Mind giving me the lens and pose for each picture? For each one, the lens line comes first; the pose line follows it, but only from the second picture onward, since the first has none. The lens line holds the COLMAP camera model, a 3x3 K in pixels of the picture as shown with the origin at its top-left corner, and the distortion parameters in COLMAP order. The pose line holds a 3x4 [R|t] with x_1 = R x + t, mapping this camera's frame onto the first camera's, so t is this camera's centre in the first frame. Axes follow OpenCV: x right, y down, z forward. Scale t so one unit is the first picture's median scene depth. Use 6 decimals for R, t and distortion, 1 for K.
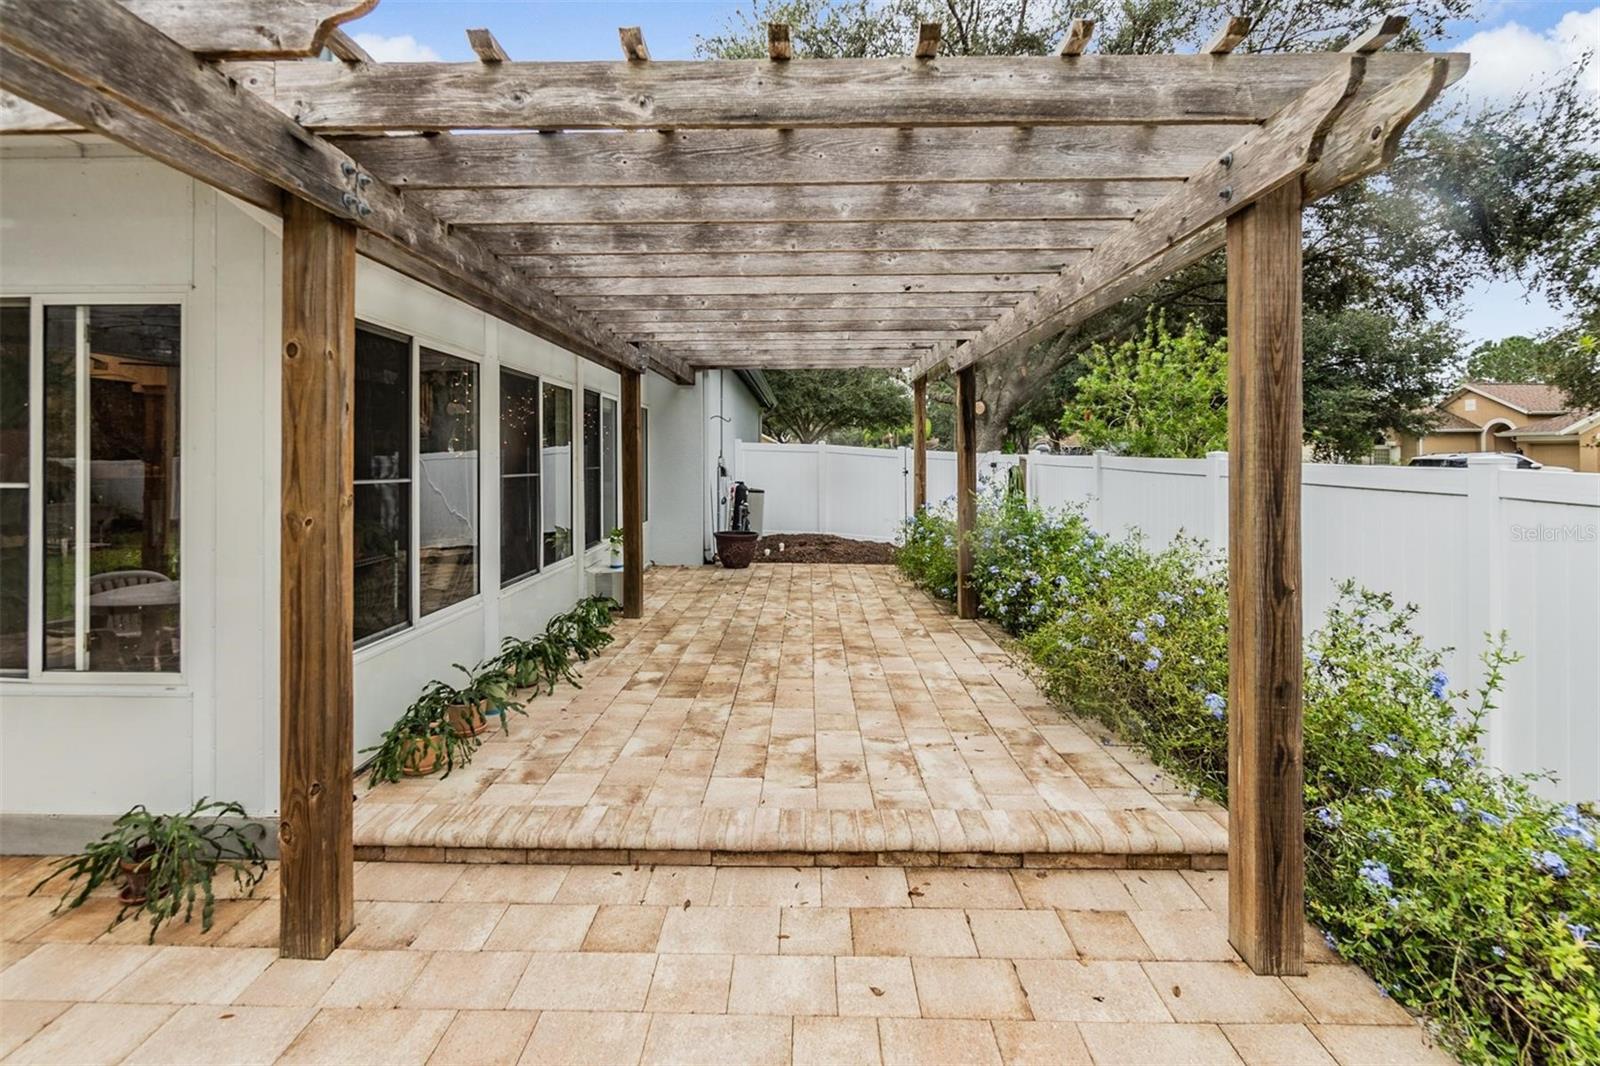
lens RADIAL K [[708.7, 0, 783.1], [0, 708.7, 457.4], [0, 0, 1]] dist [-0.004283, 0.000647]
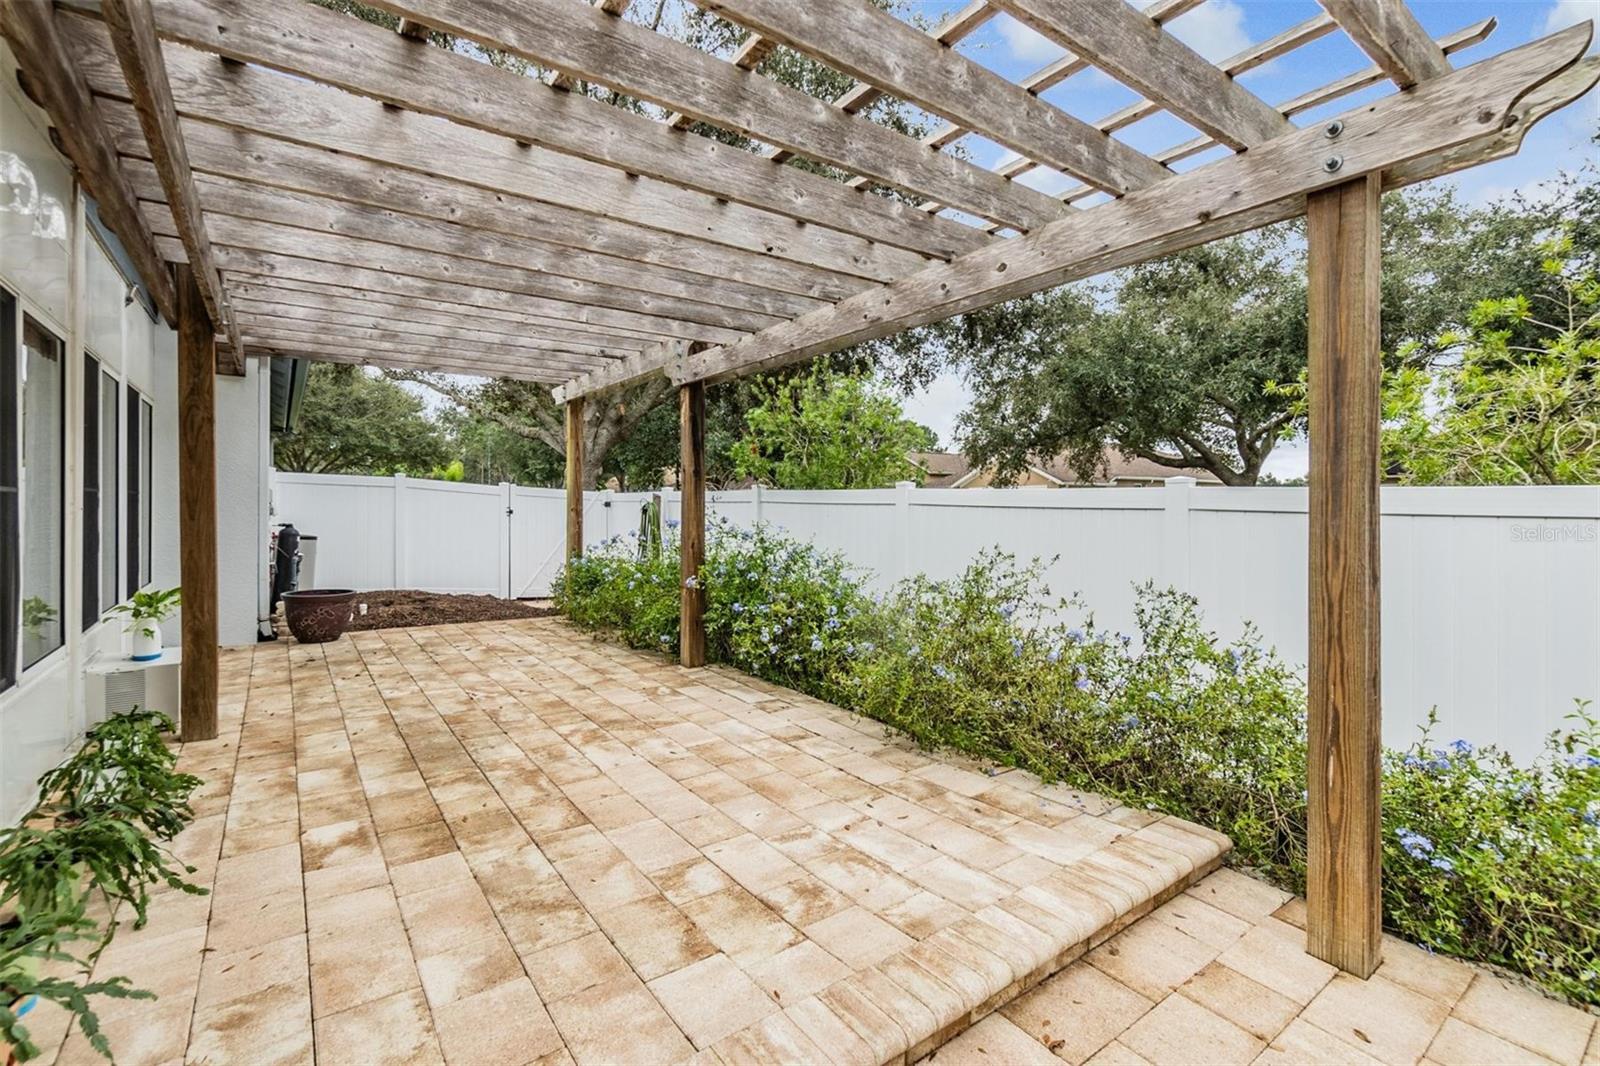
lens RADIAL K [[708.7, 0, 770.3], [0, 708.7, 508.7], [0, 0, 1]] dist [-0.004283, 0.000647]
pose [[0.800706, 0.002413, 0.599053, -0.188968], [-0.003724, 0.999993, 0.000949, 0.030847], [-0.599046, -0.002991, 0.800709, 0.242666]]
